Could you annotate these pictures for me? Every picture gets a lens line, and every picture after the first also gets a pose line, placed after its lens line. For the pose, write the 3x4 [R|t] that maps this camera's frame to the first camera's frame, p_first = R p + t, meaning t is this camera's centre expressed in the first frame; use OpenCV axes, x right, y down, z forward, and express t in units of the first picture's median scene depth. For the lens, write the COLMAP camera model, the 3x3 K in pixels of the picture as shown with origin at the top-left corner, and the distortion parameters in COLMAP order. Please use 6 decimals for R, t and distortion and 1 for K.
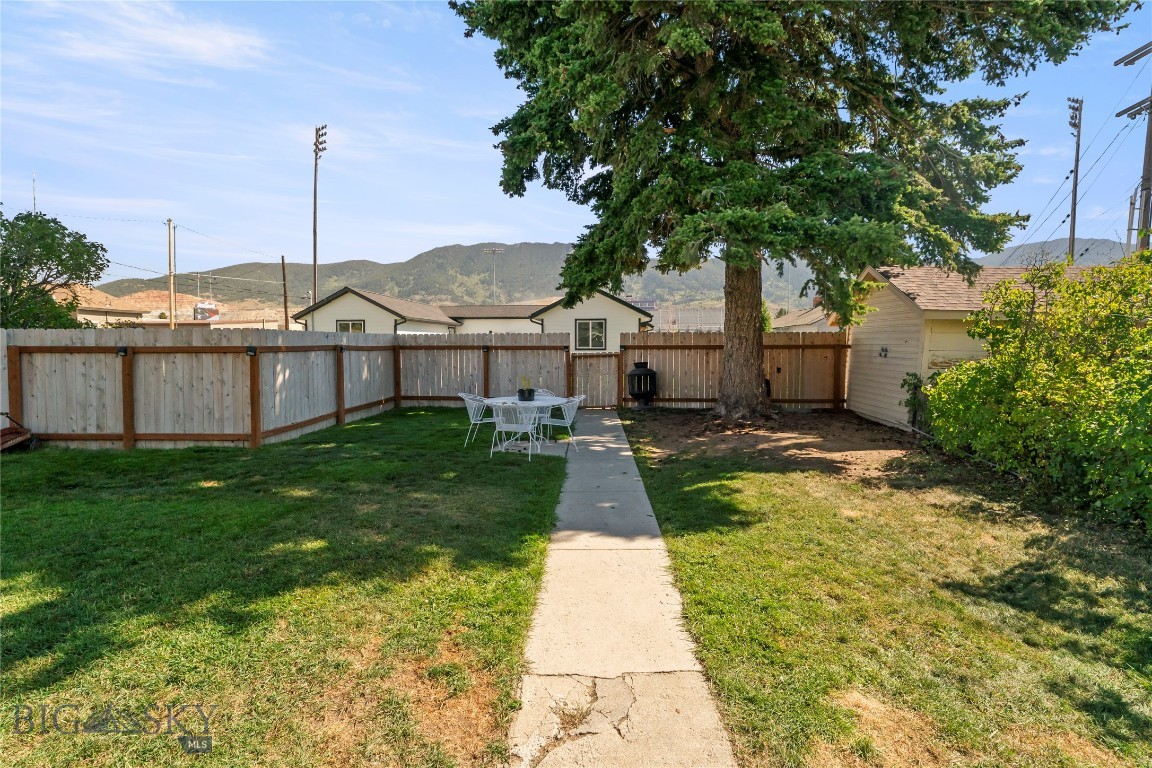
lens RADIAL K [[518.6, 0, 576.0], [0, 518.6, 366.6], [0, 0, 1]] dist [0.002597, -0.000081]
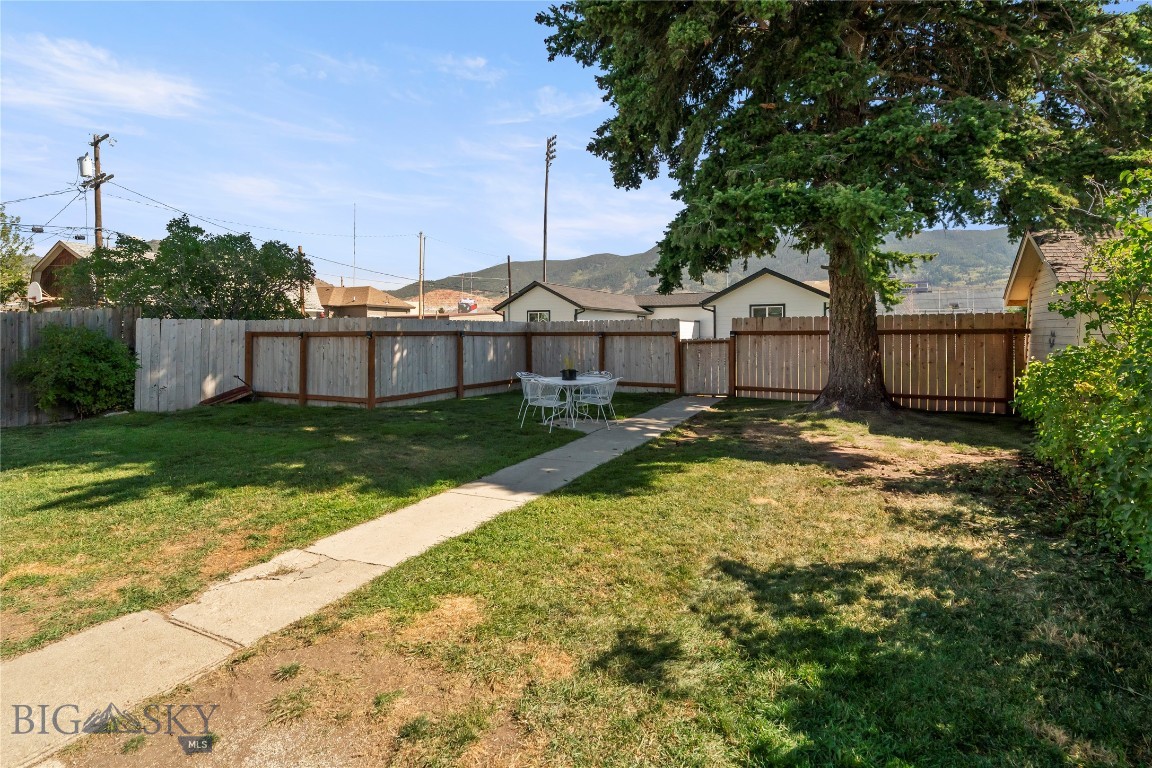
lens RADIAL K [[531.0, 0, 574.6], [0, 531.0, 329.2], [0, 0, 1]] dist [0.000305, 0.000139]
pose [[0.918690, -0.005545, -0.394941, 0.339441], [-0.014554, 0.998747, -0.047878, 0.011281], [0.394712, 0.049733, 0.917458, -0.024137]]
